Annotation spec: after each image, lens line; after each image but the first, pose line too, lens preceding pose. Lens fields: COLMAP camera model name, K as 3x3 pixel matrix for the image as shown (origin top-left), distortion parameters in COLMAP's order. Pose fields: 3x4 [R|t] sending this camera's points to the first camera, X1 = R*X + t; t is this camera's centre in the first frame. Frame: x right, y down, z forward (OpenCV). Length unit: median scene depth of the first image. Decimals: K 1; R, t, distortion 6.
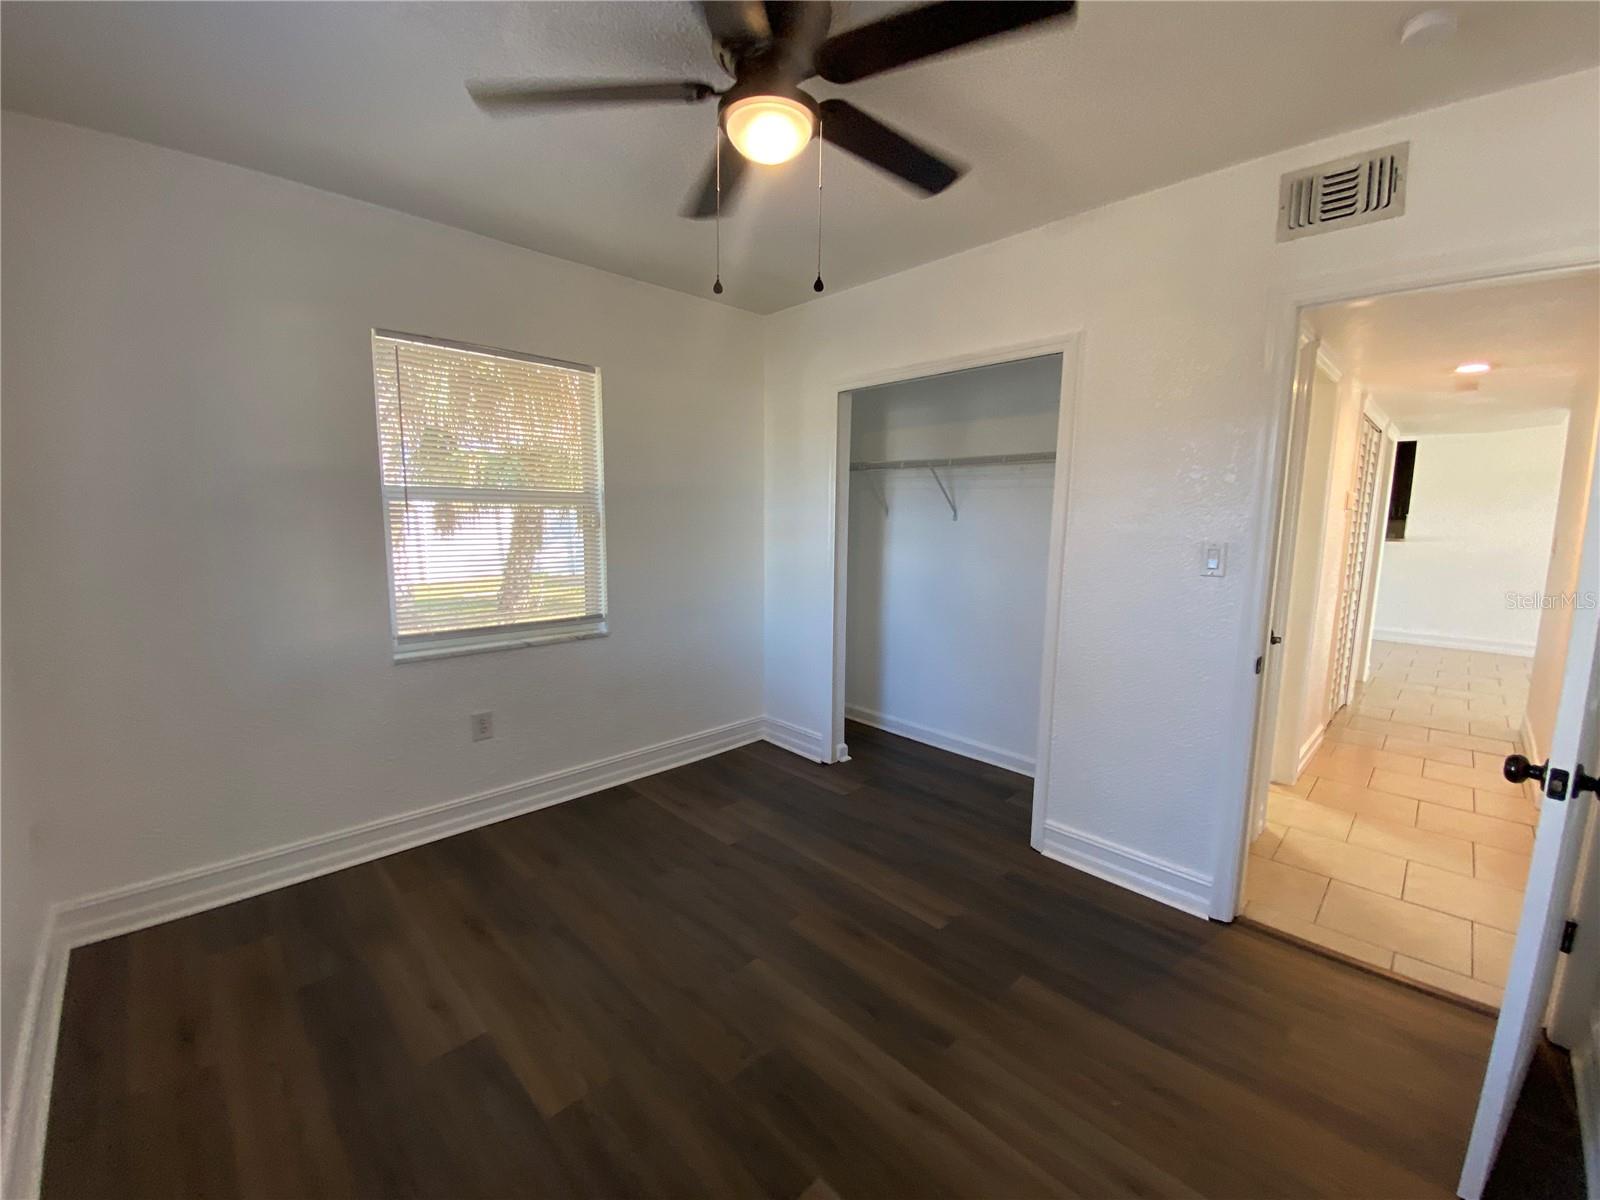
lens RADIAL K [[648.2, 0, 809.0], [0, 648.2, 599.3], [0, 0, 1]] dist [0.030511, -0.024282]
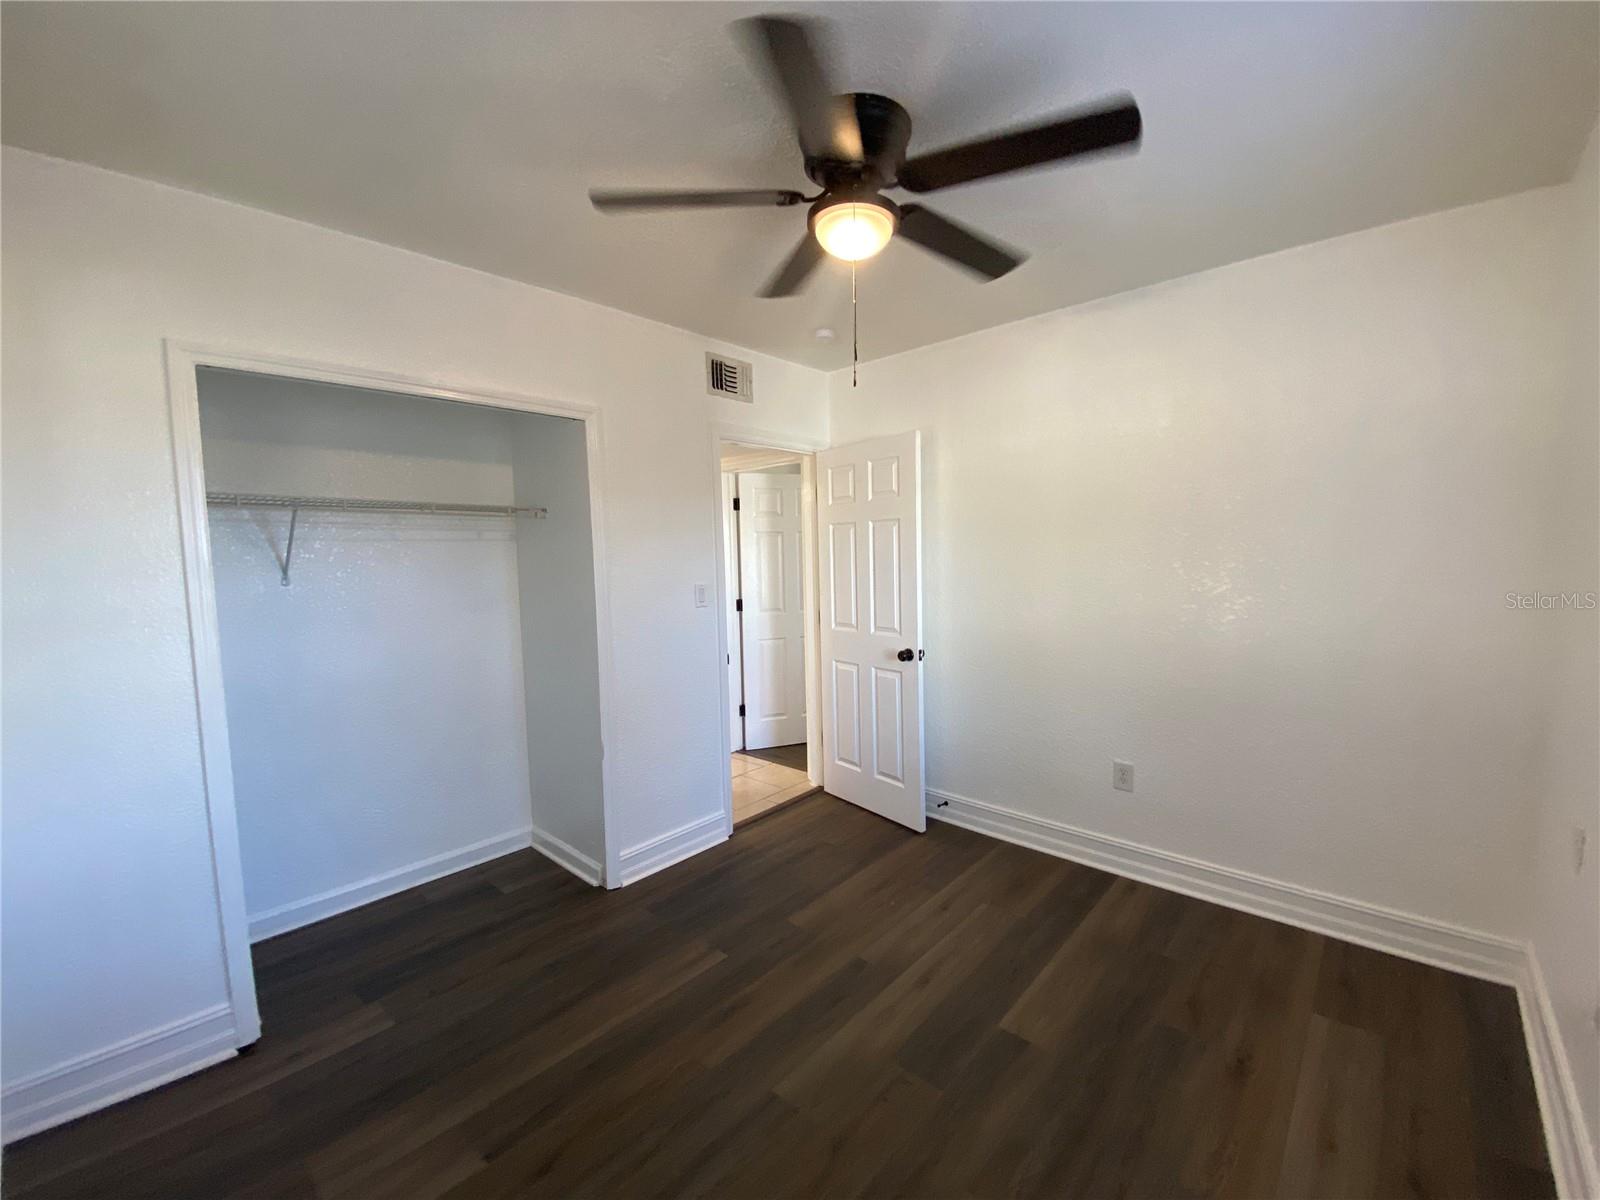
lens RADIAL K [[652.2, 0, 800.0], [0, 652.2, 600.0], [0, 0, 1]] dist [0.029018, -0.022229]
pose [[-0.052487, -0.084009, 0.995082, -0.718168], [0.150562, 0.984399, 0.091049, -0.129188], [-0.987206, 0.154600, -0.039020, 0.726389]]
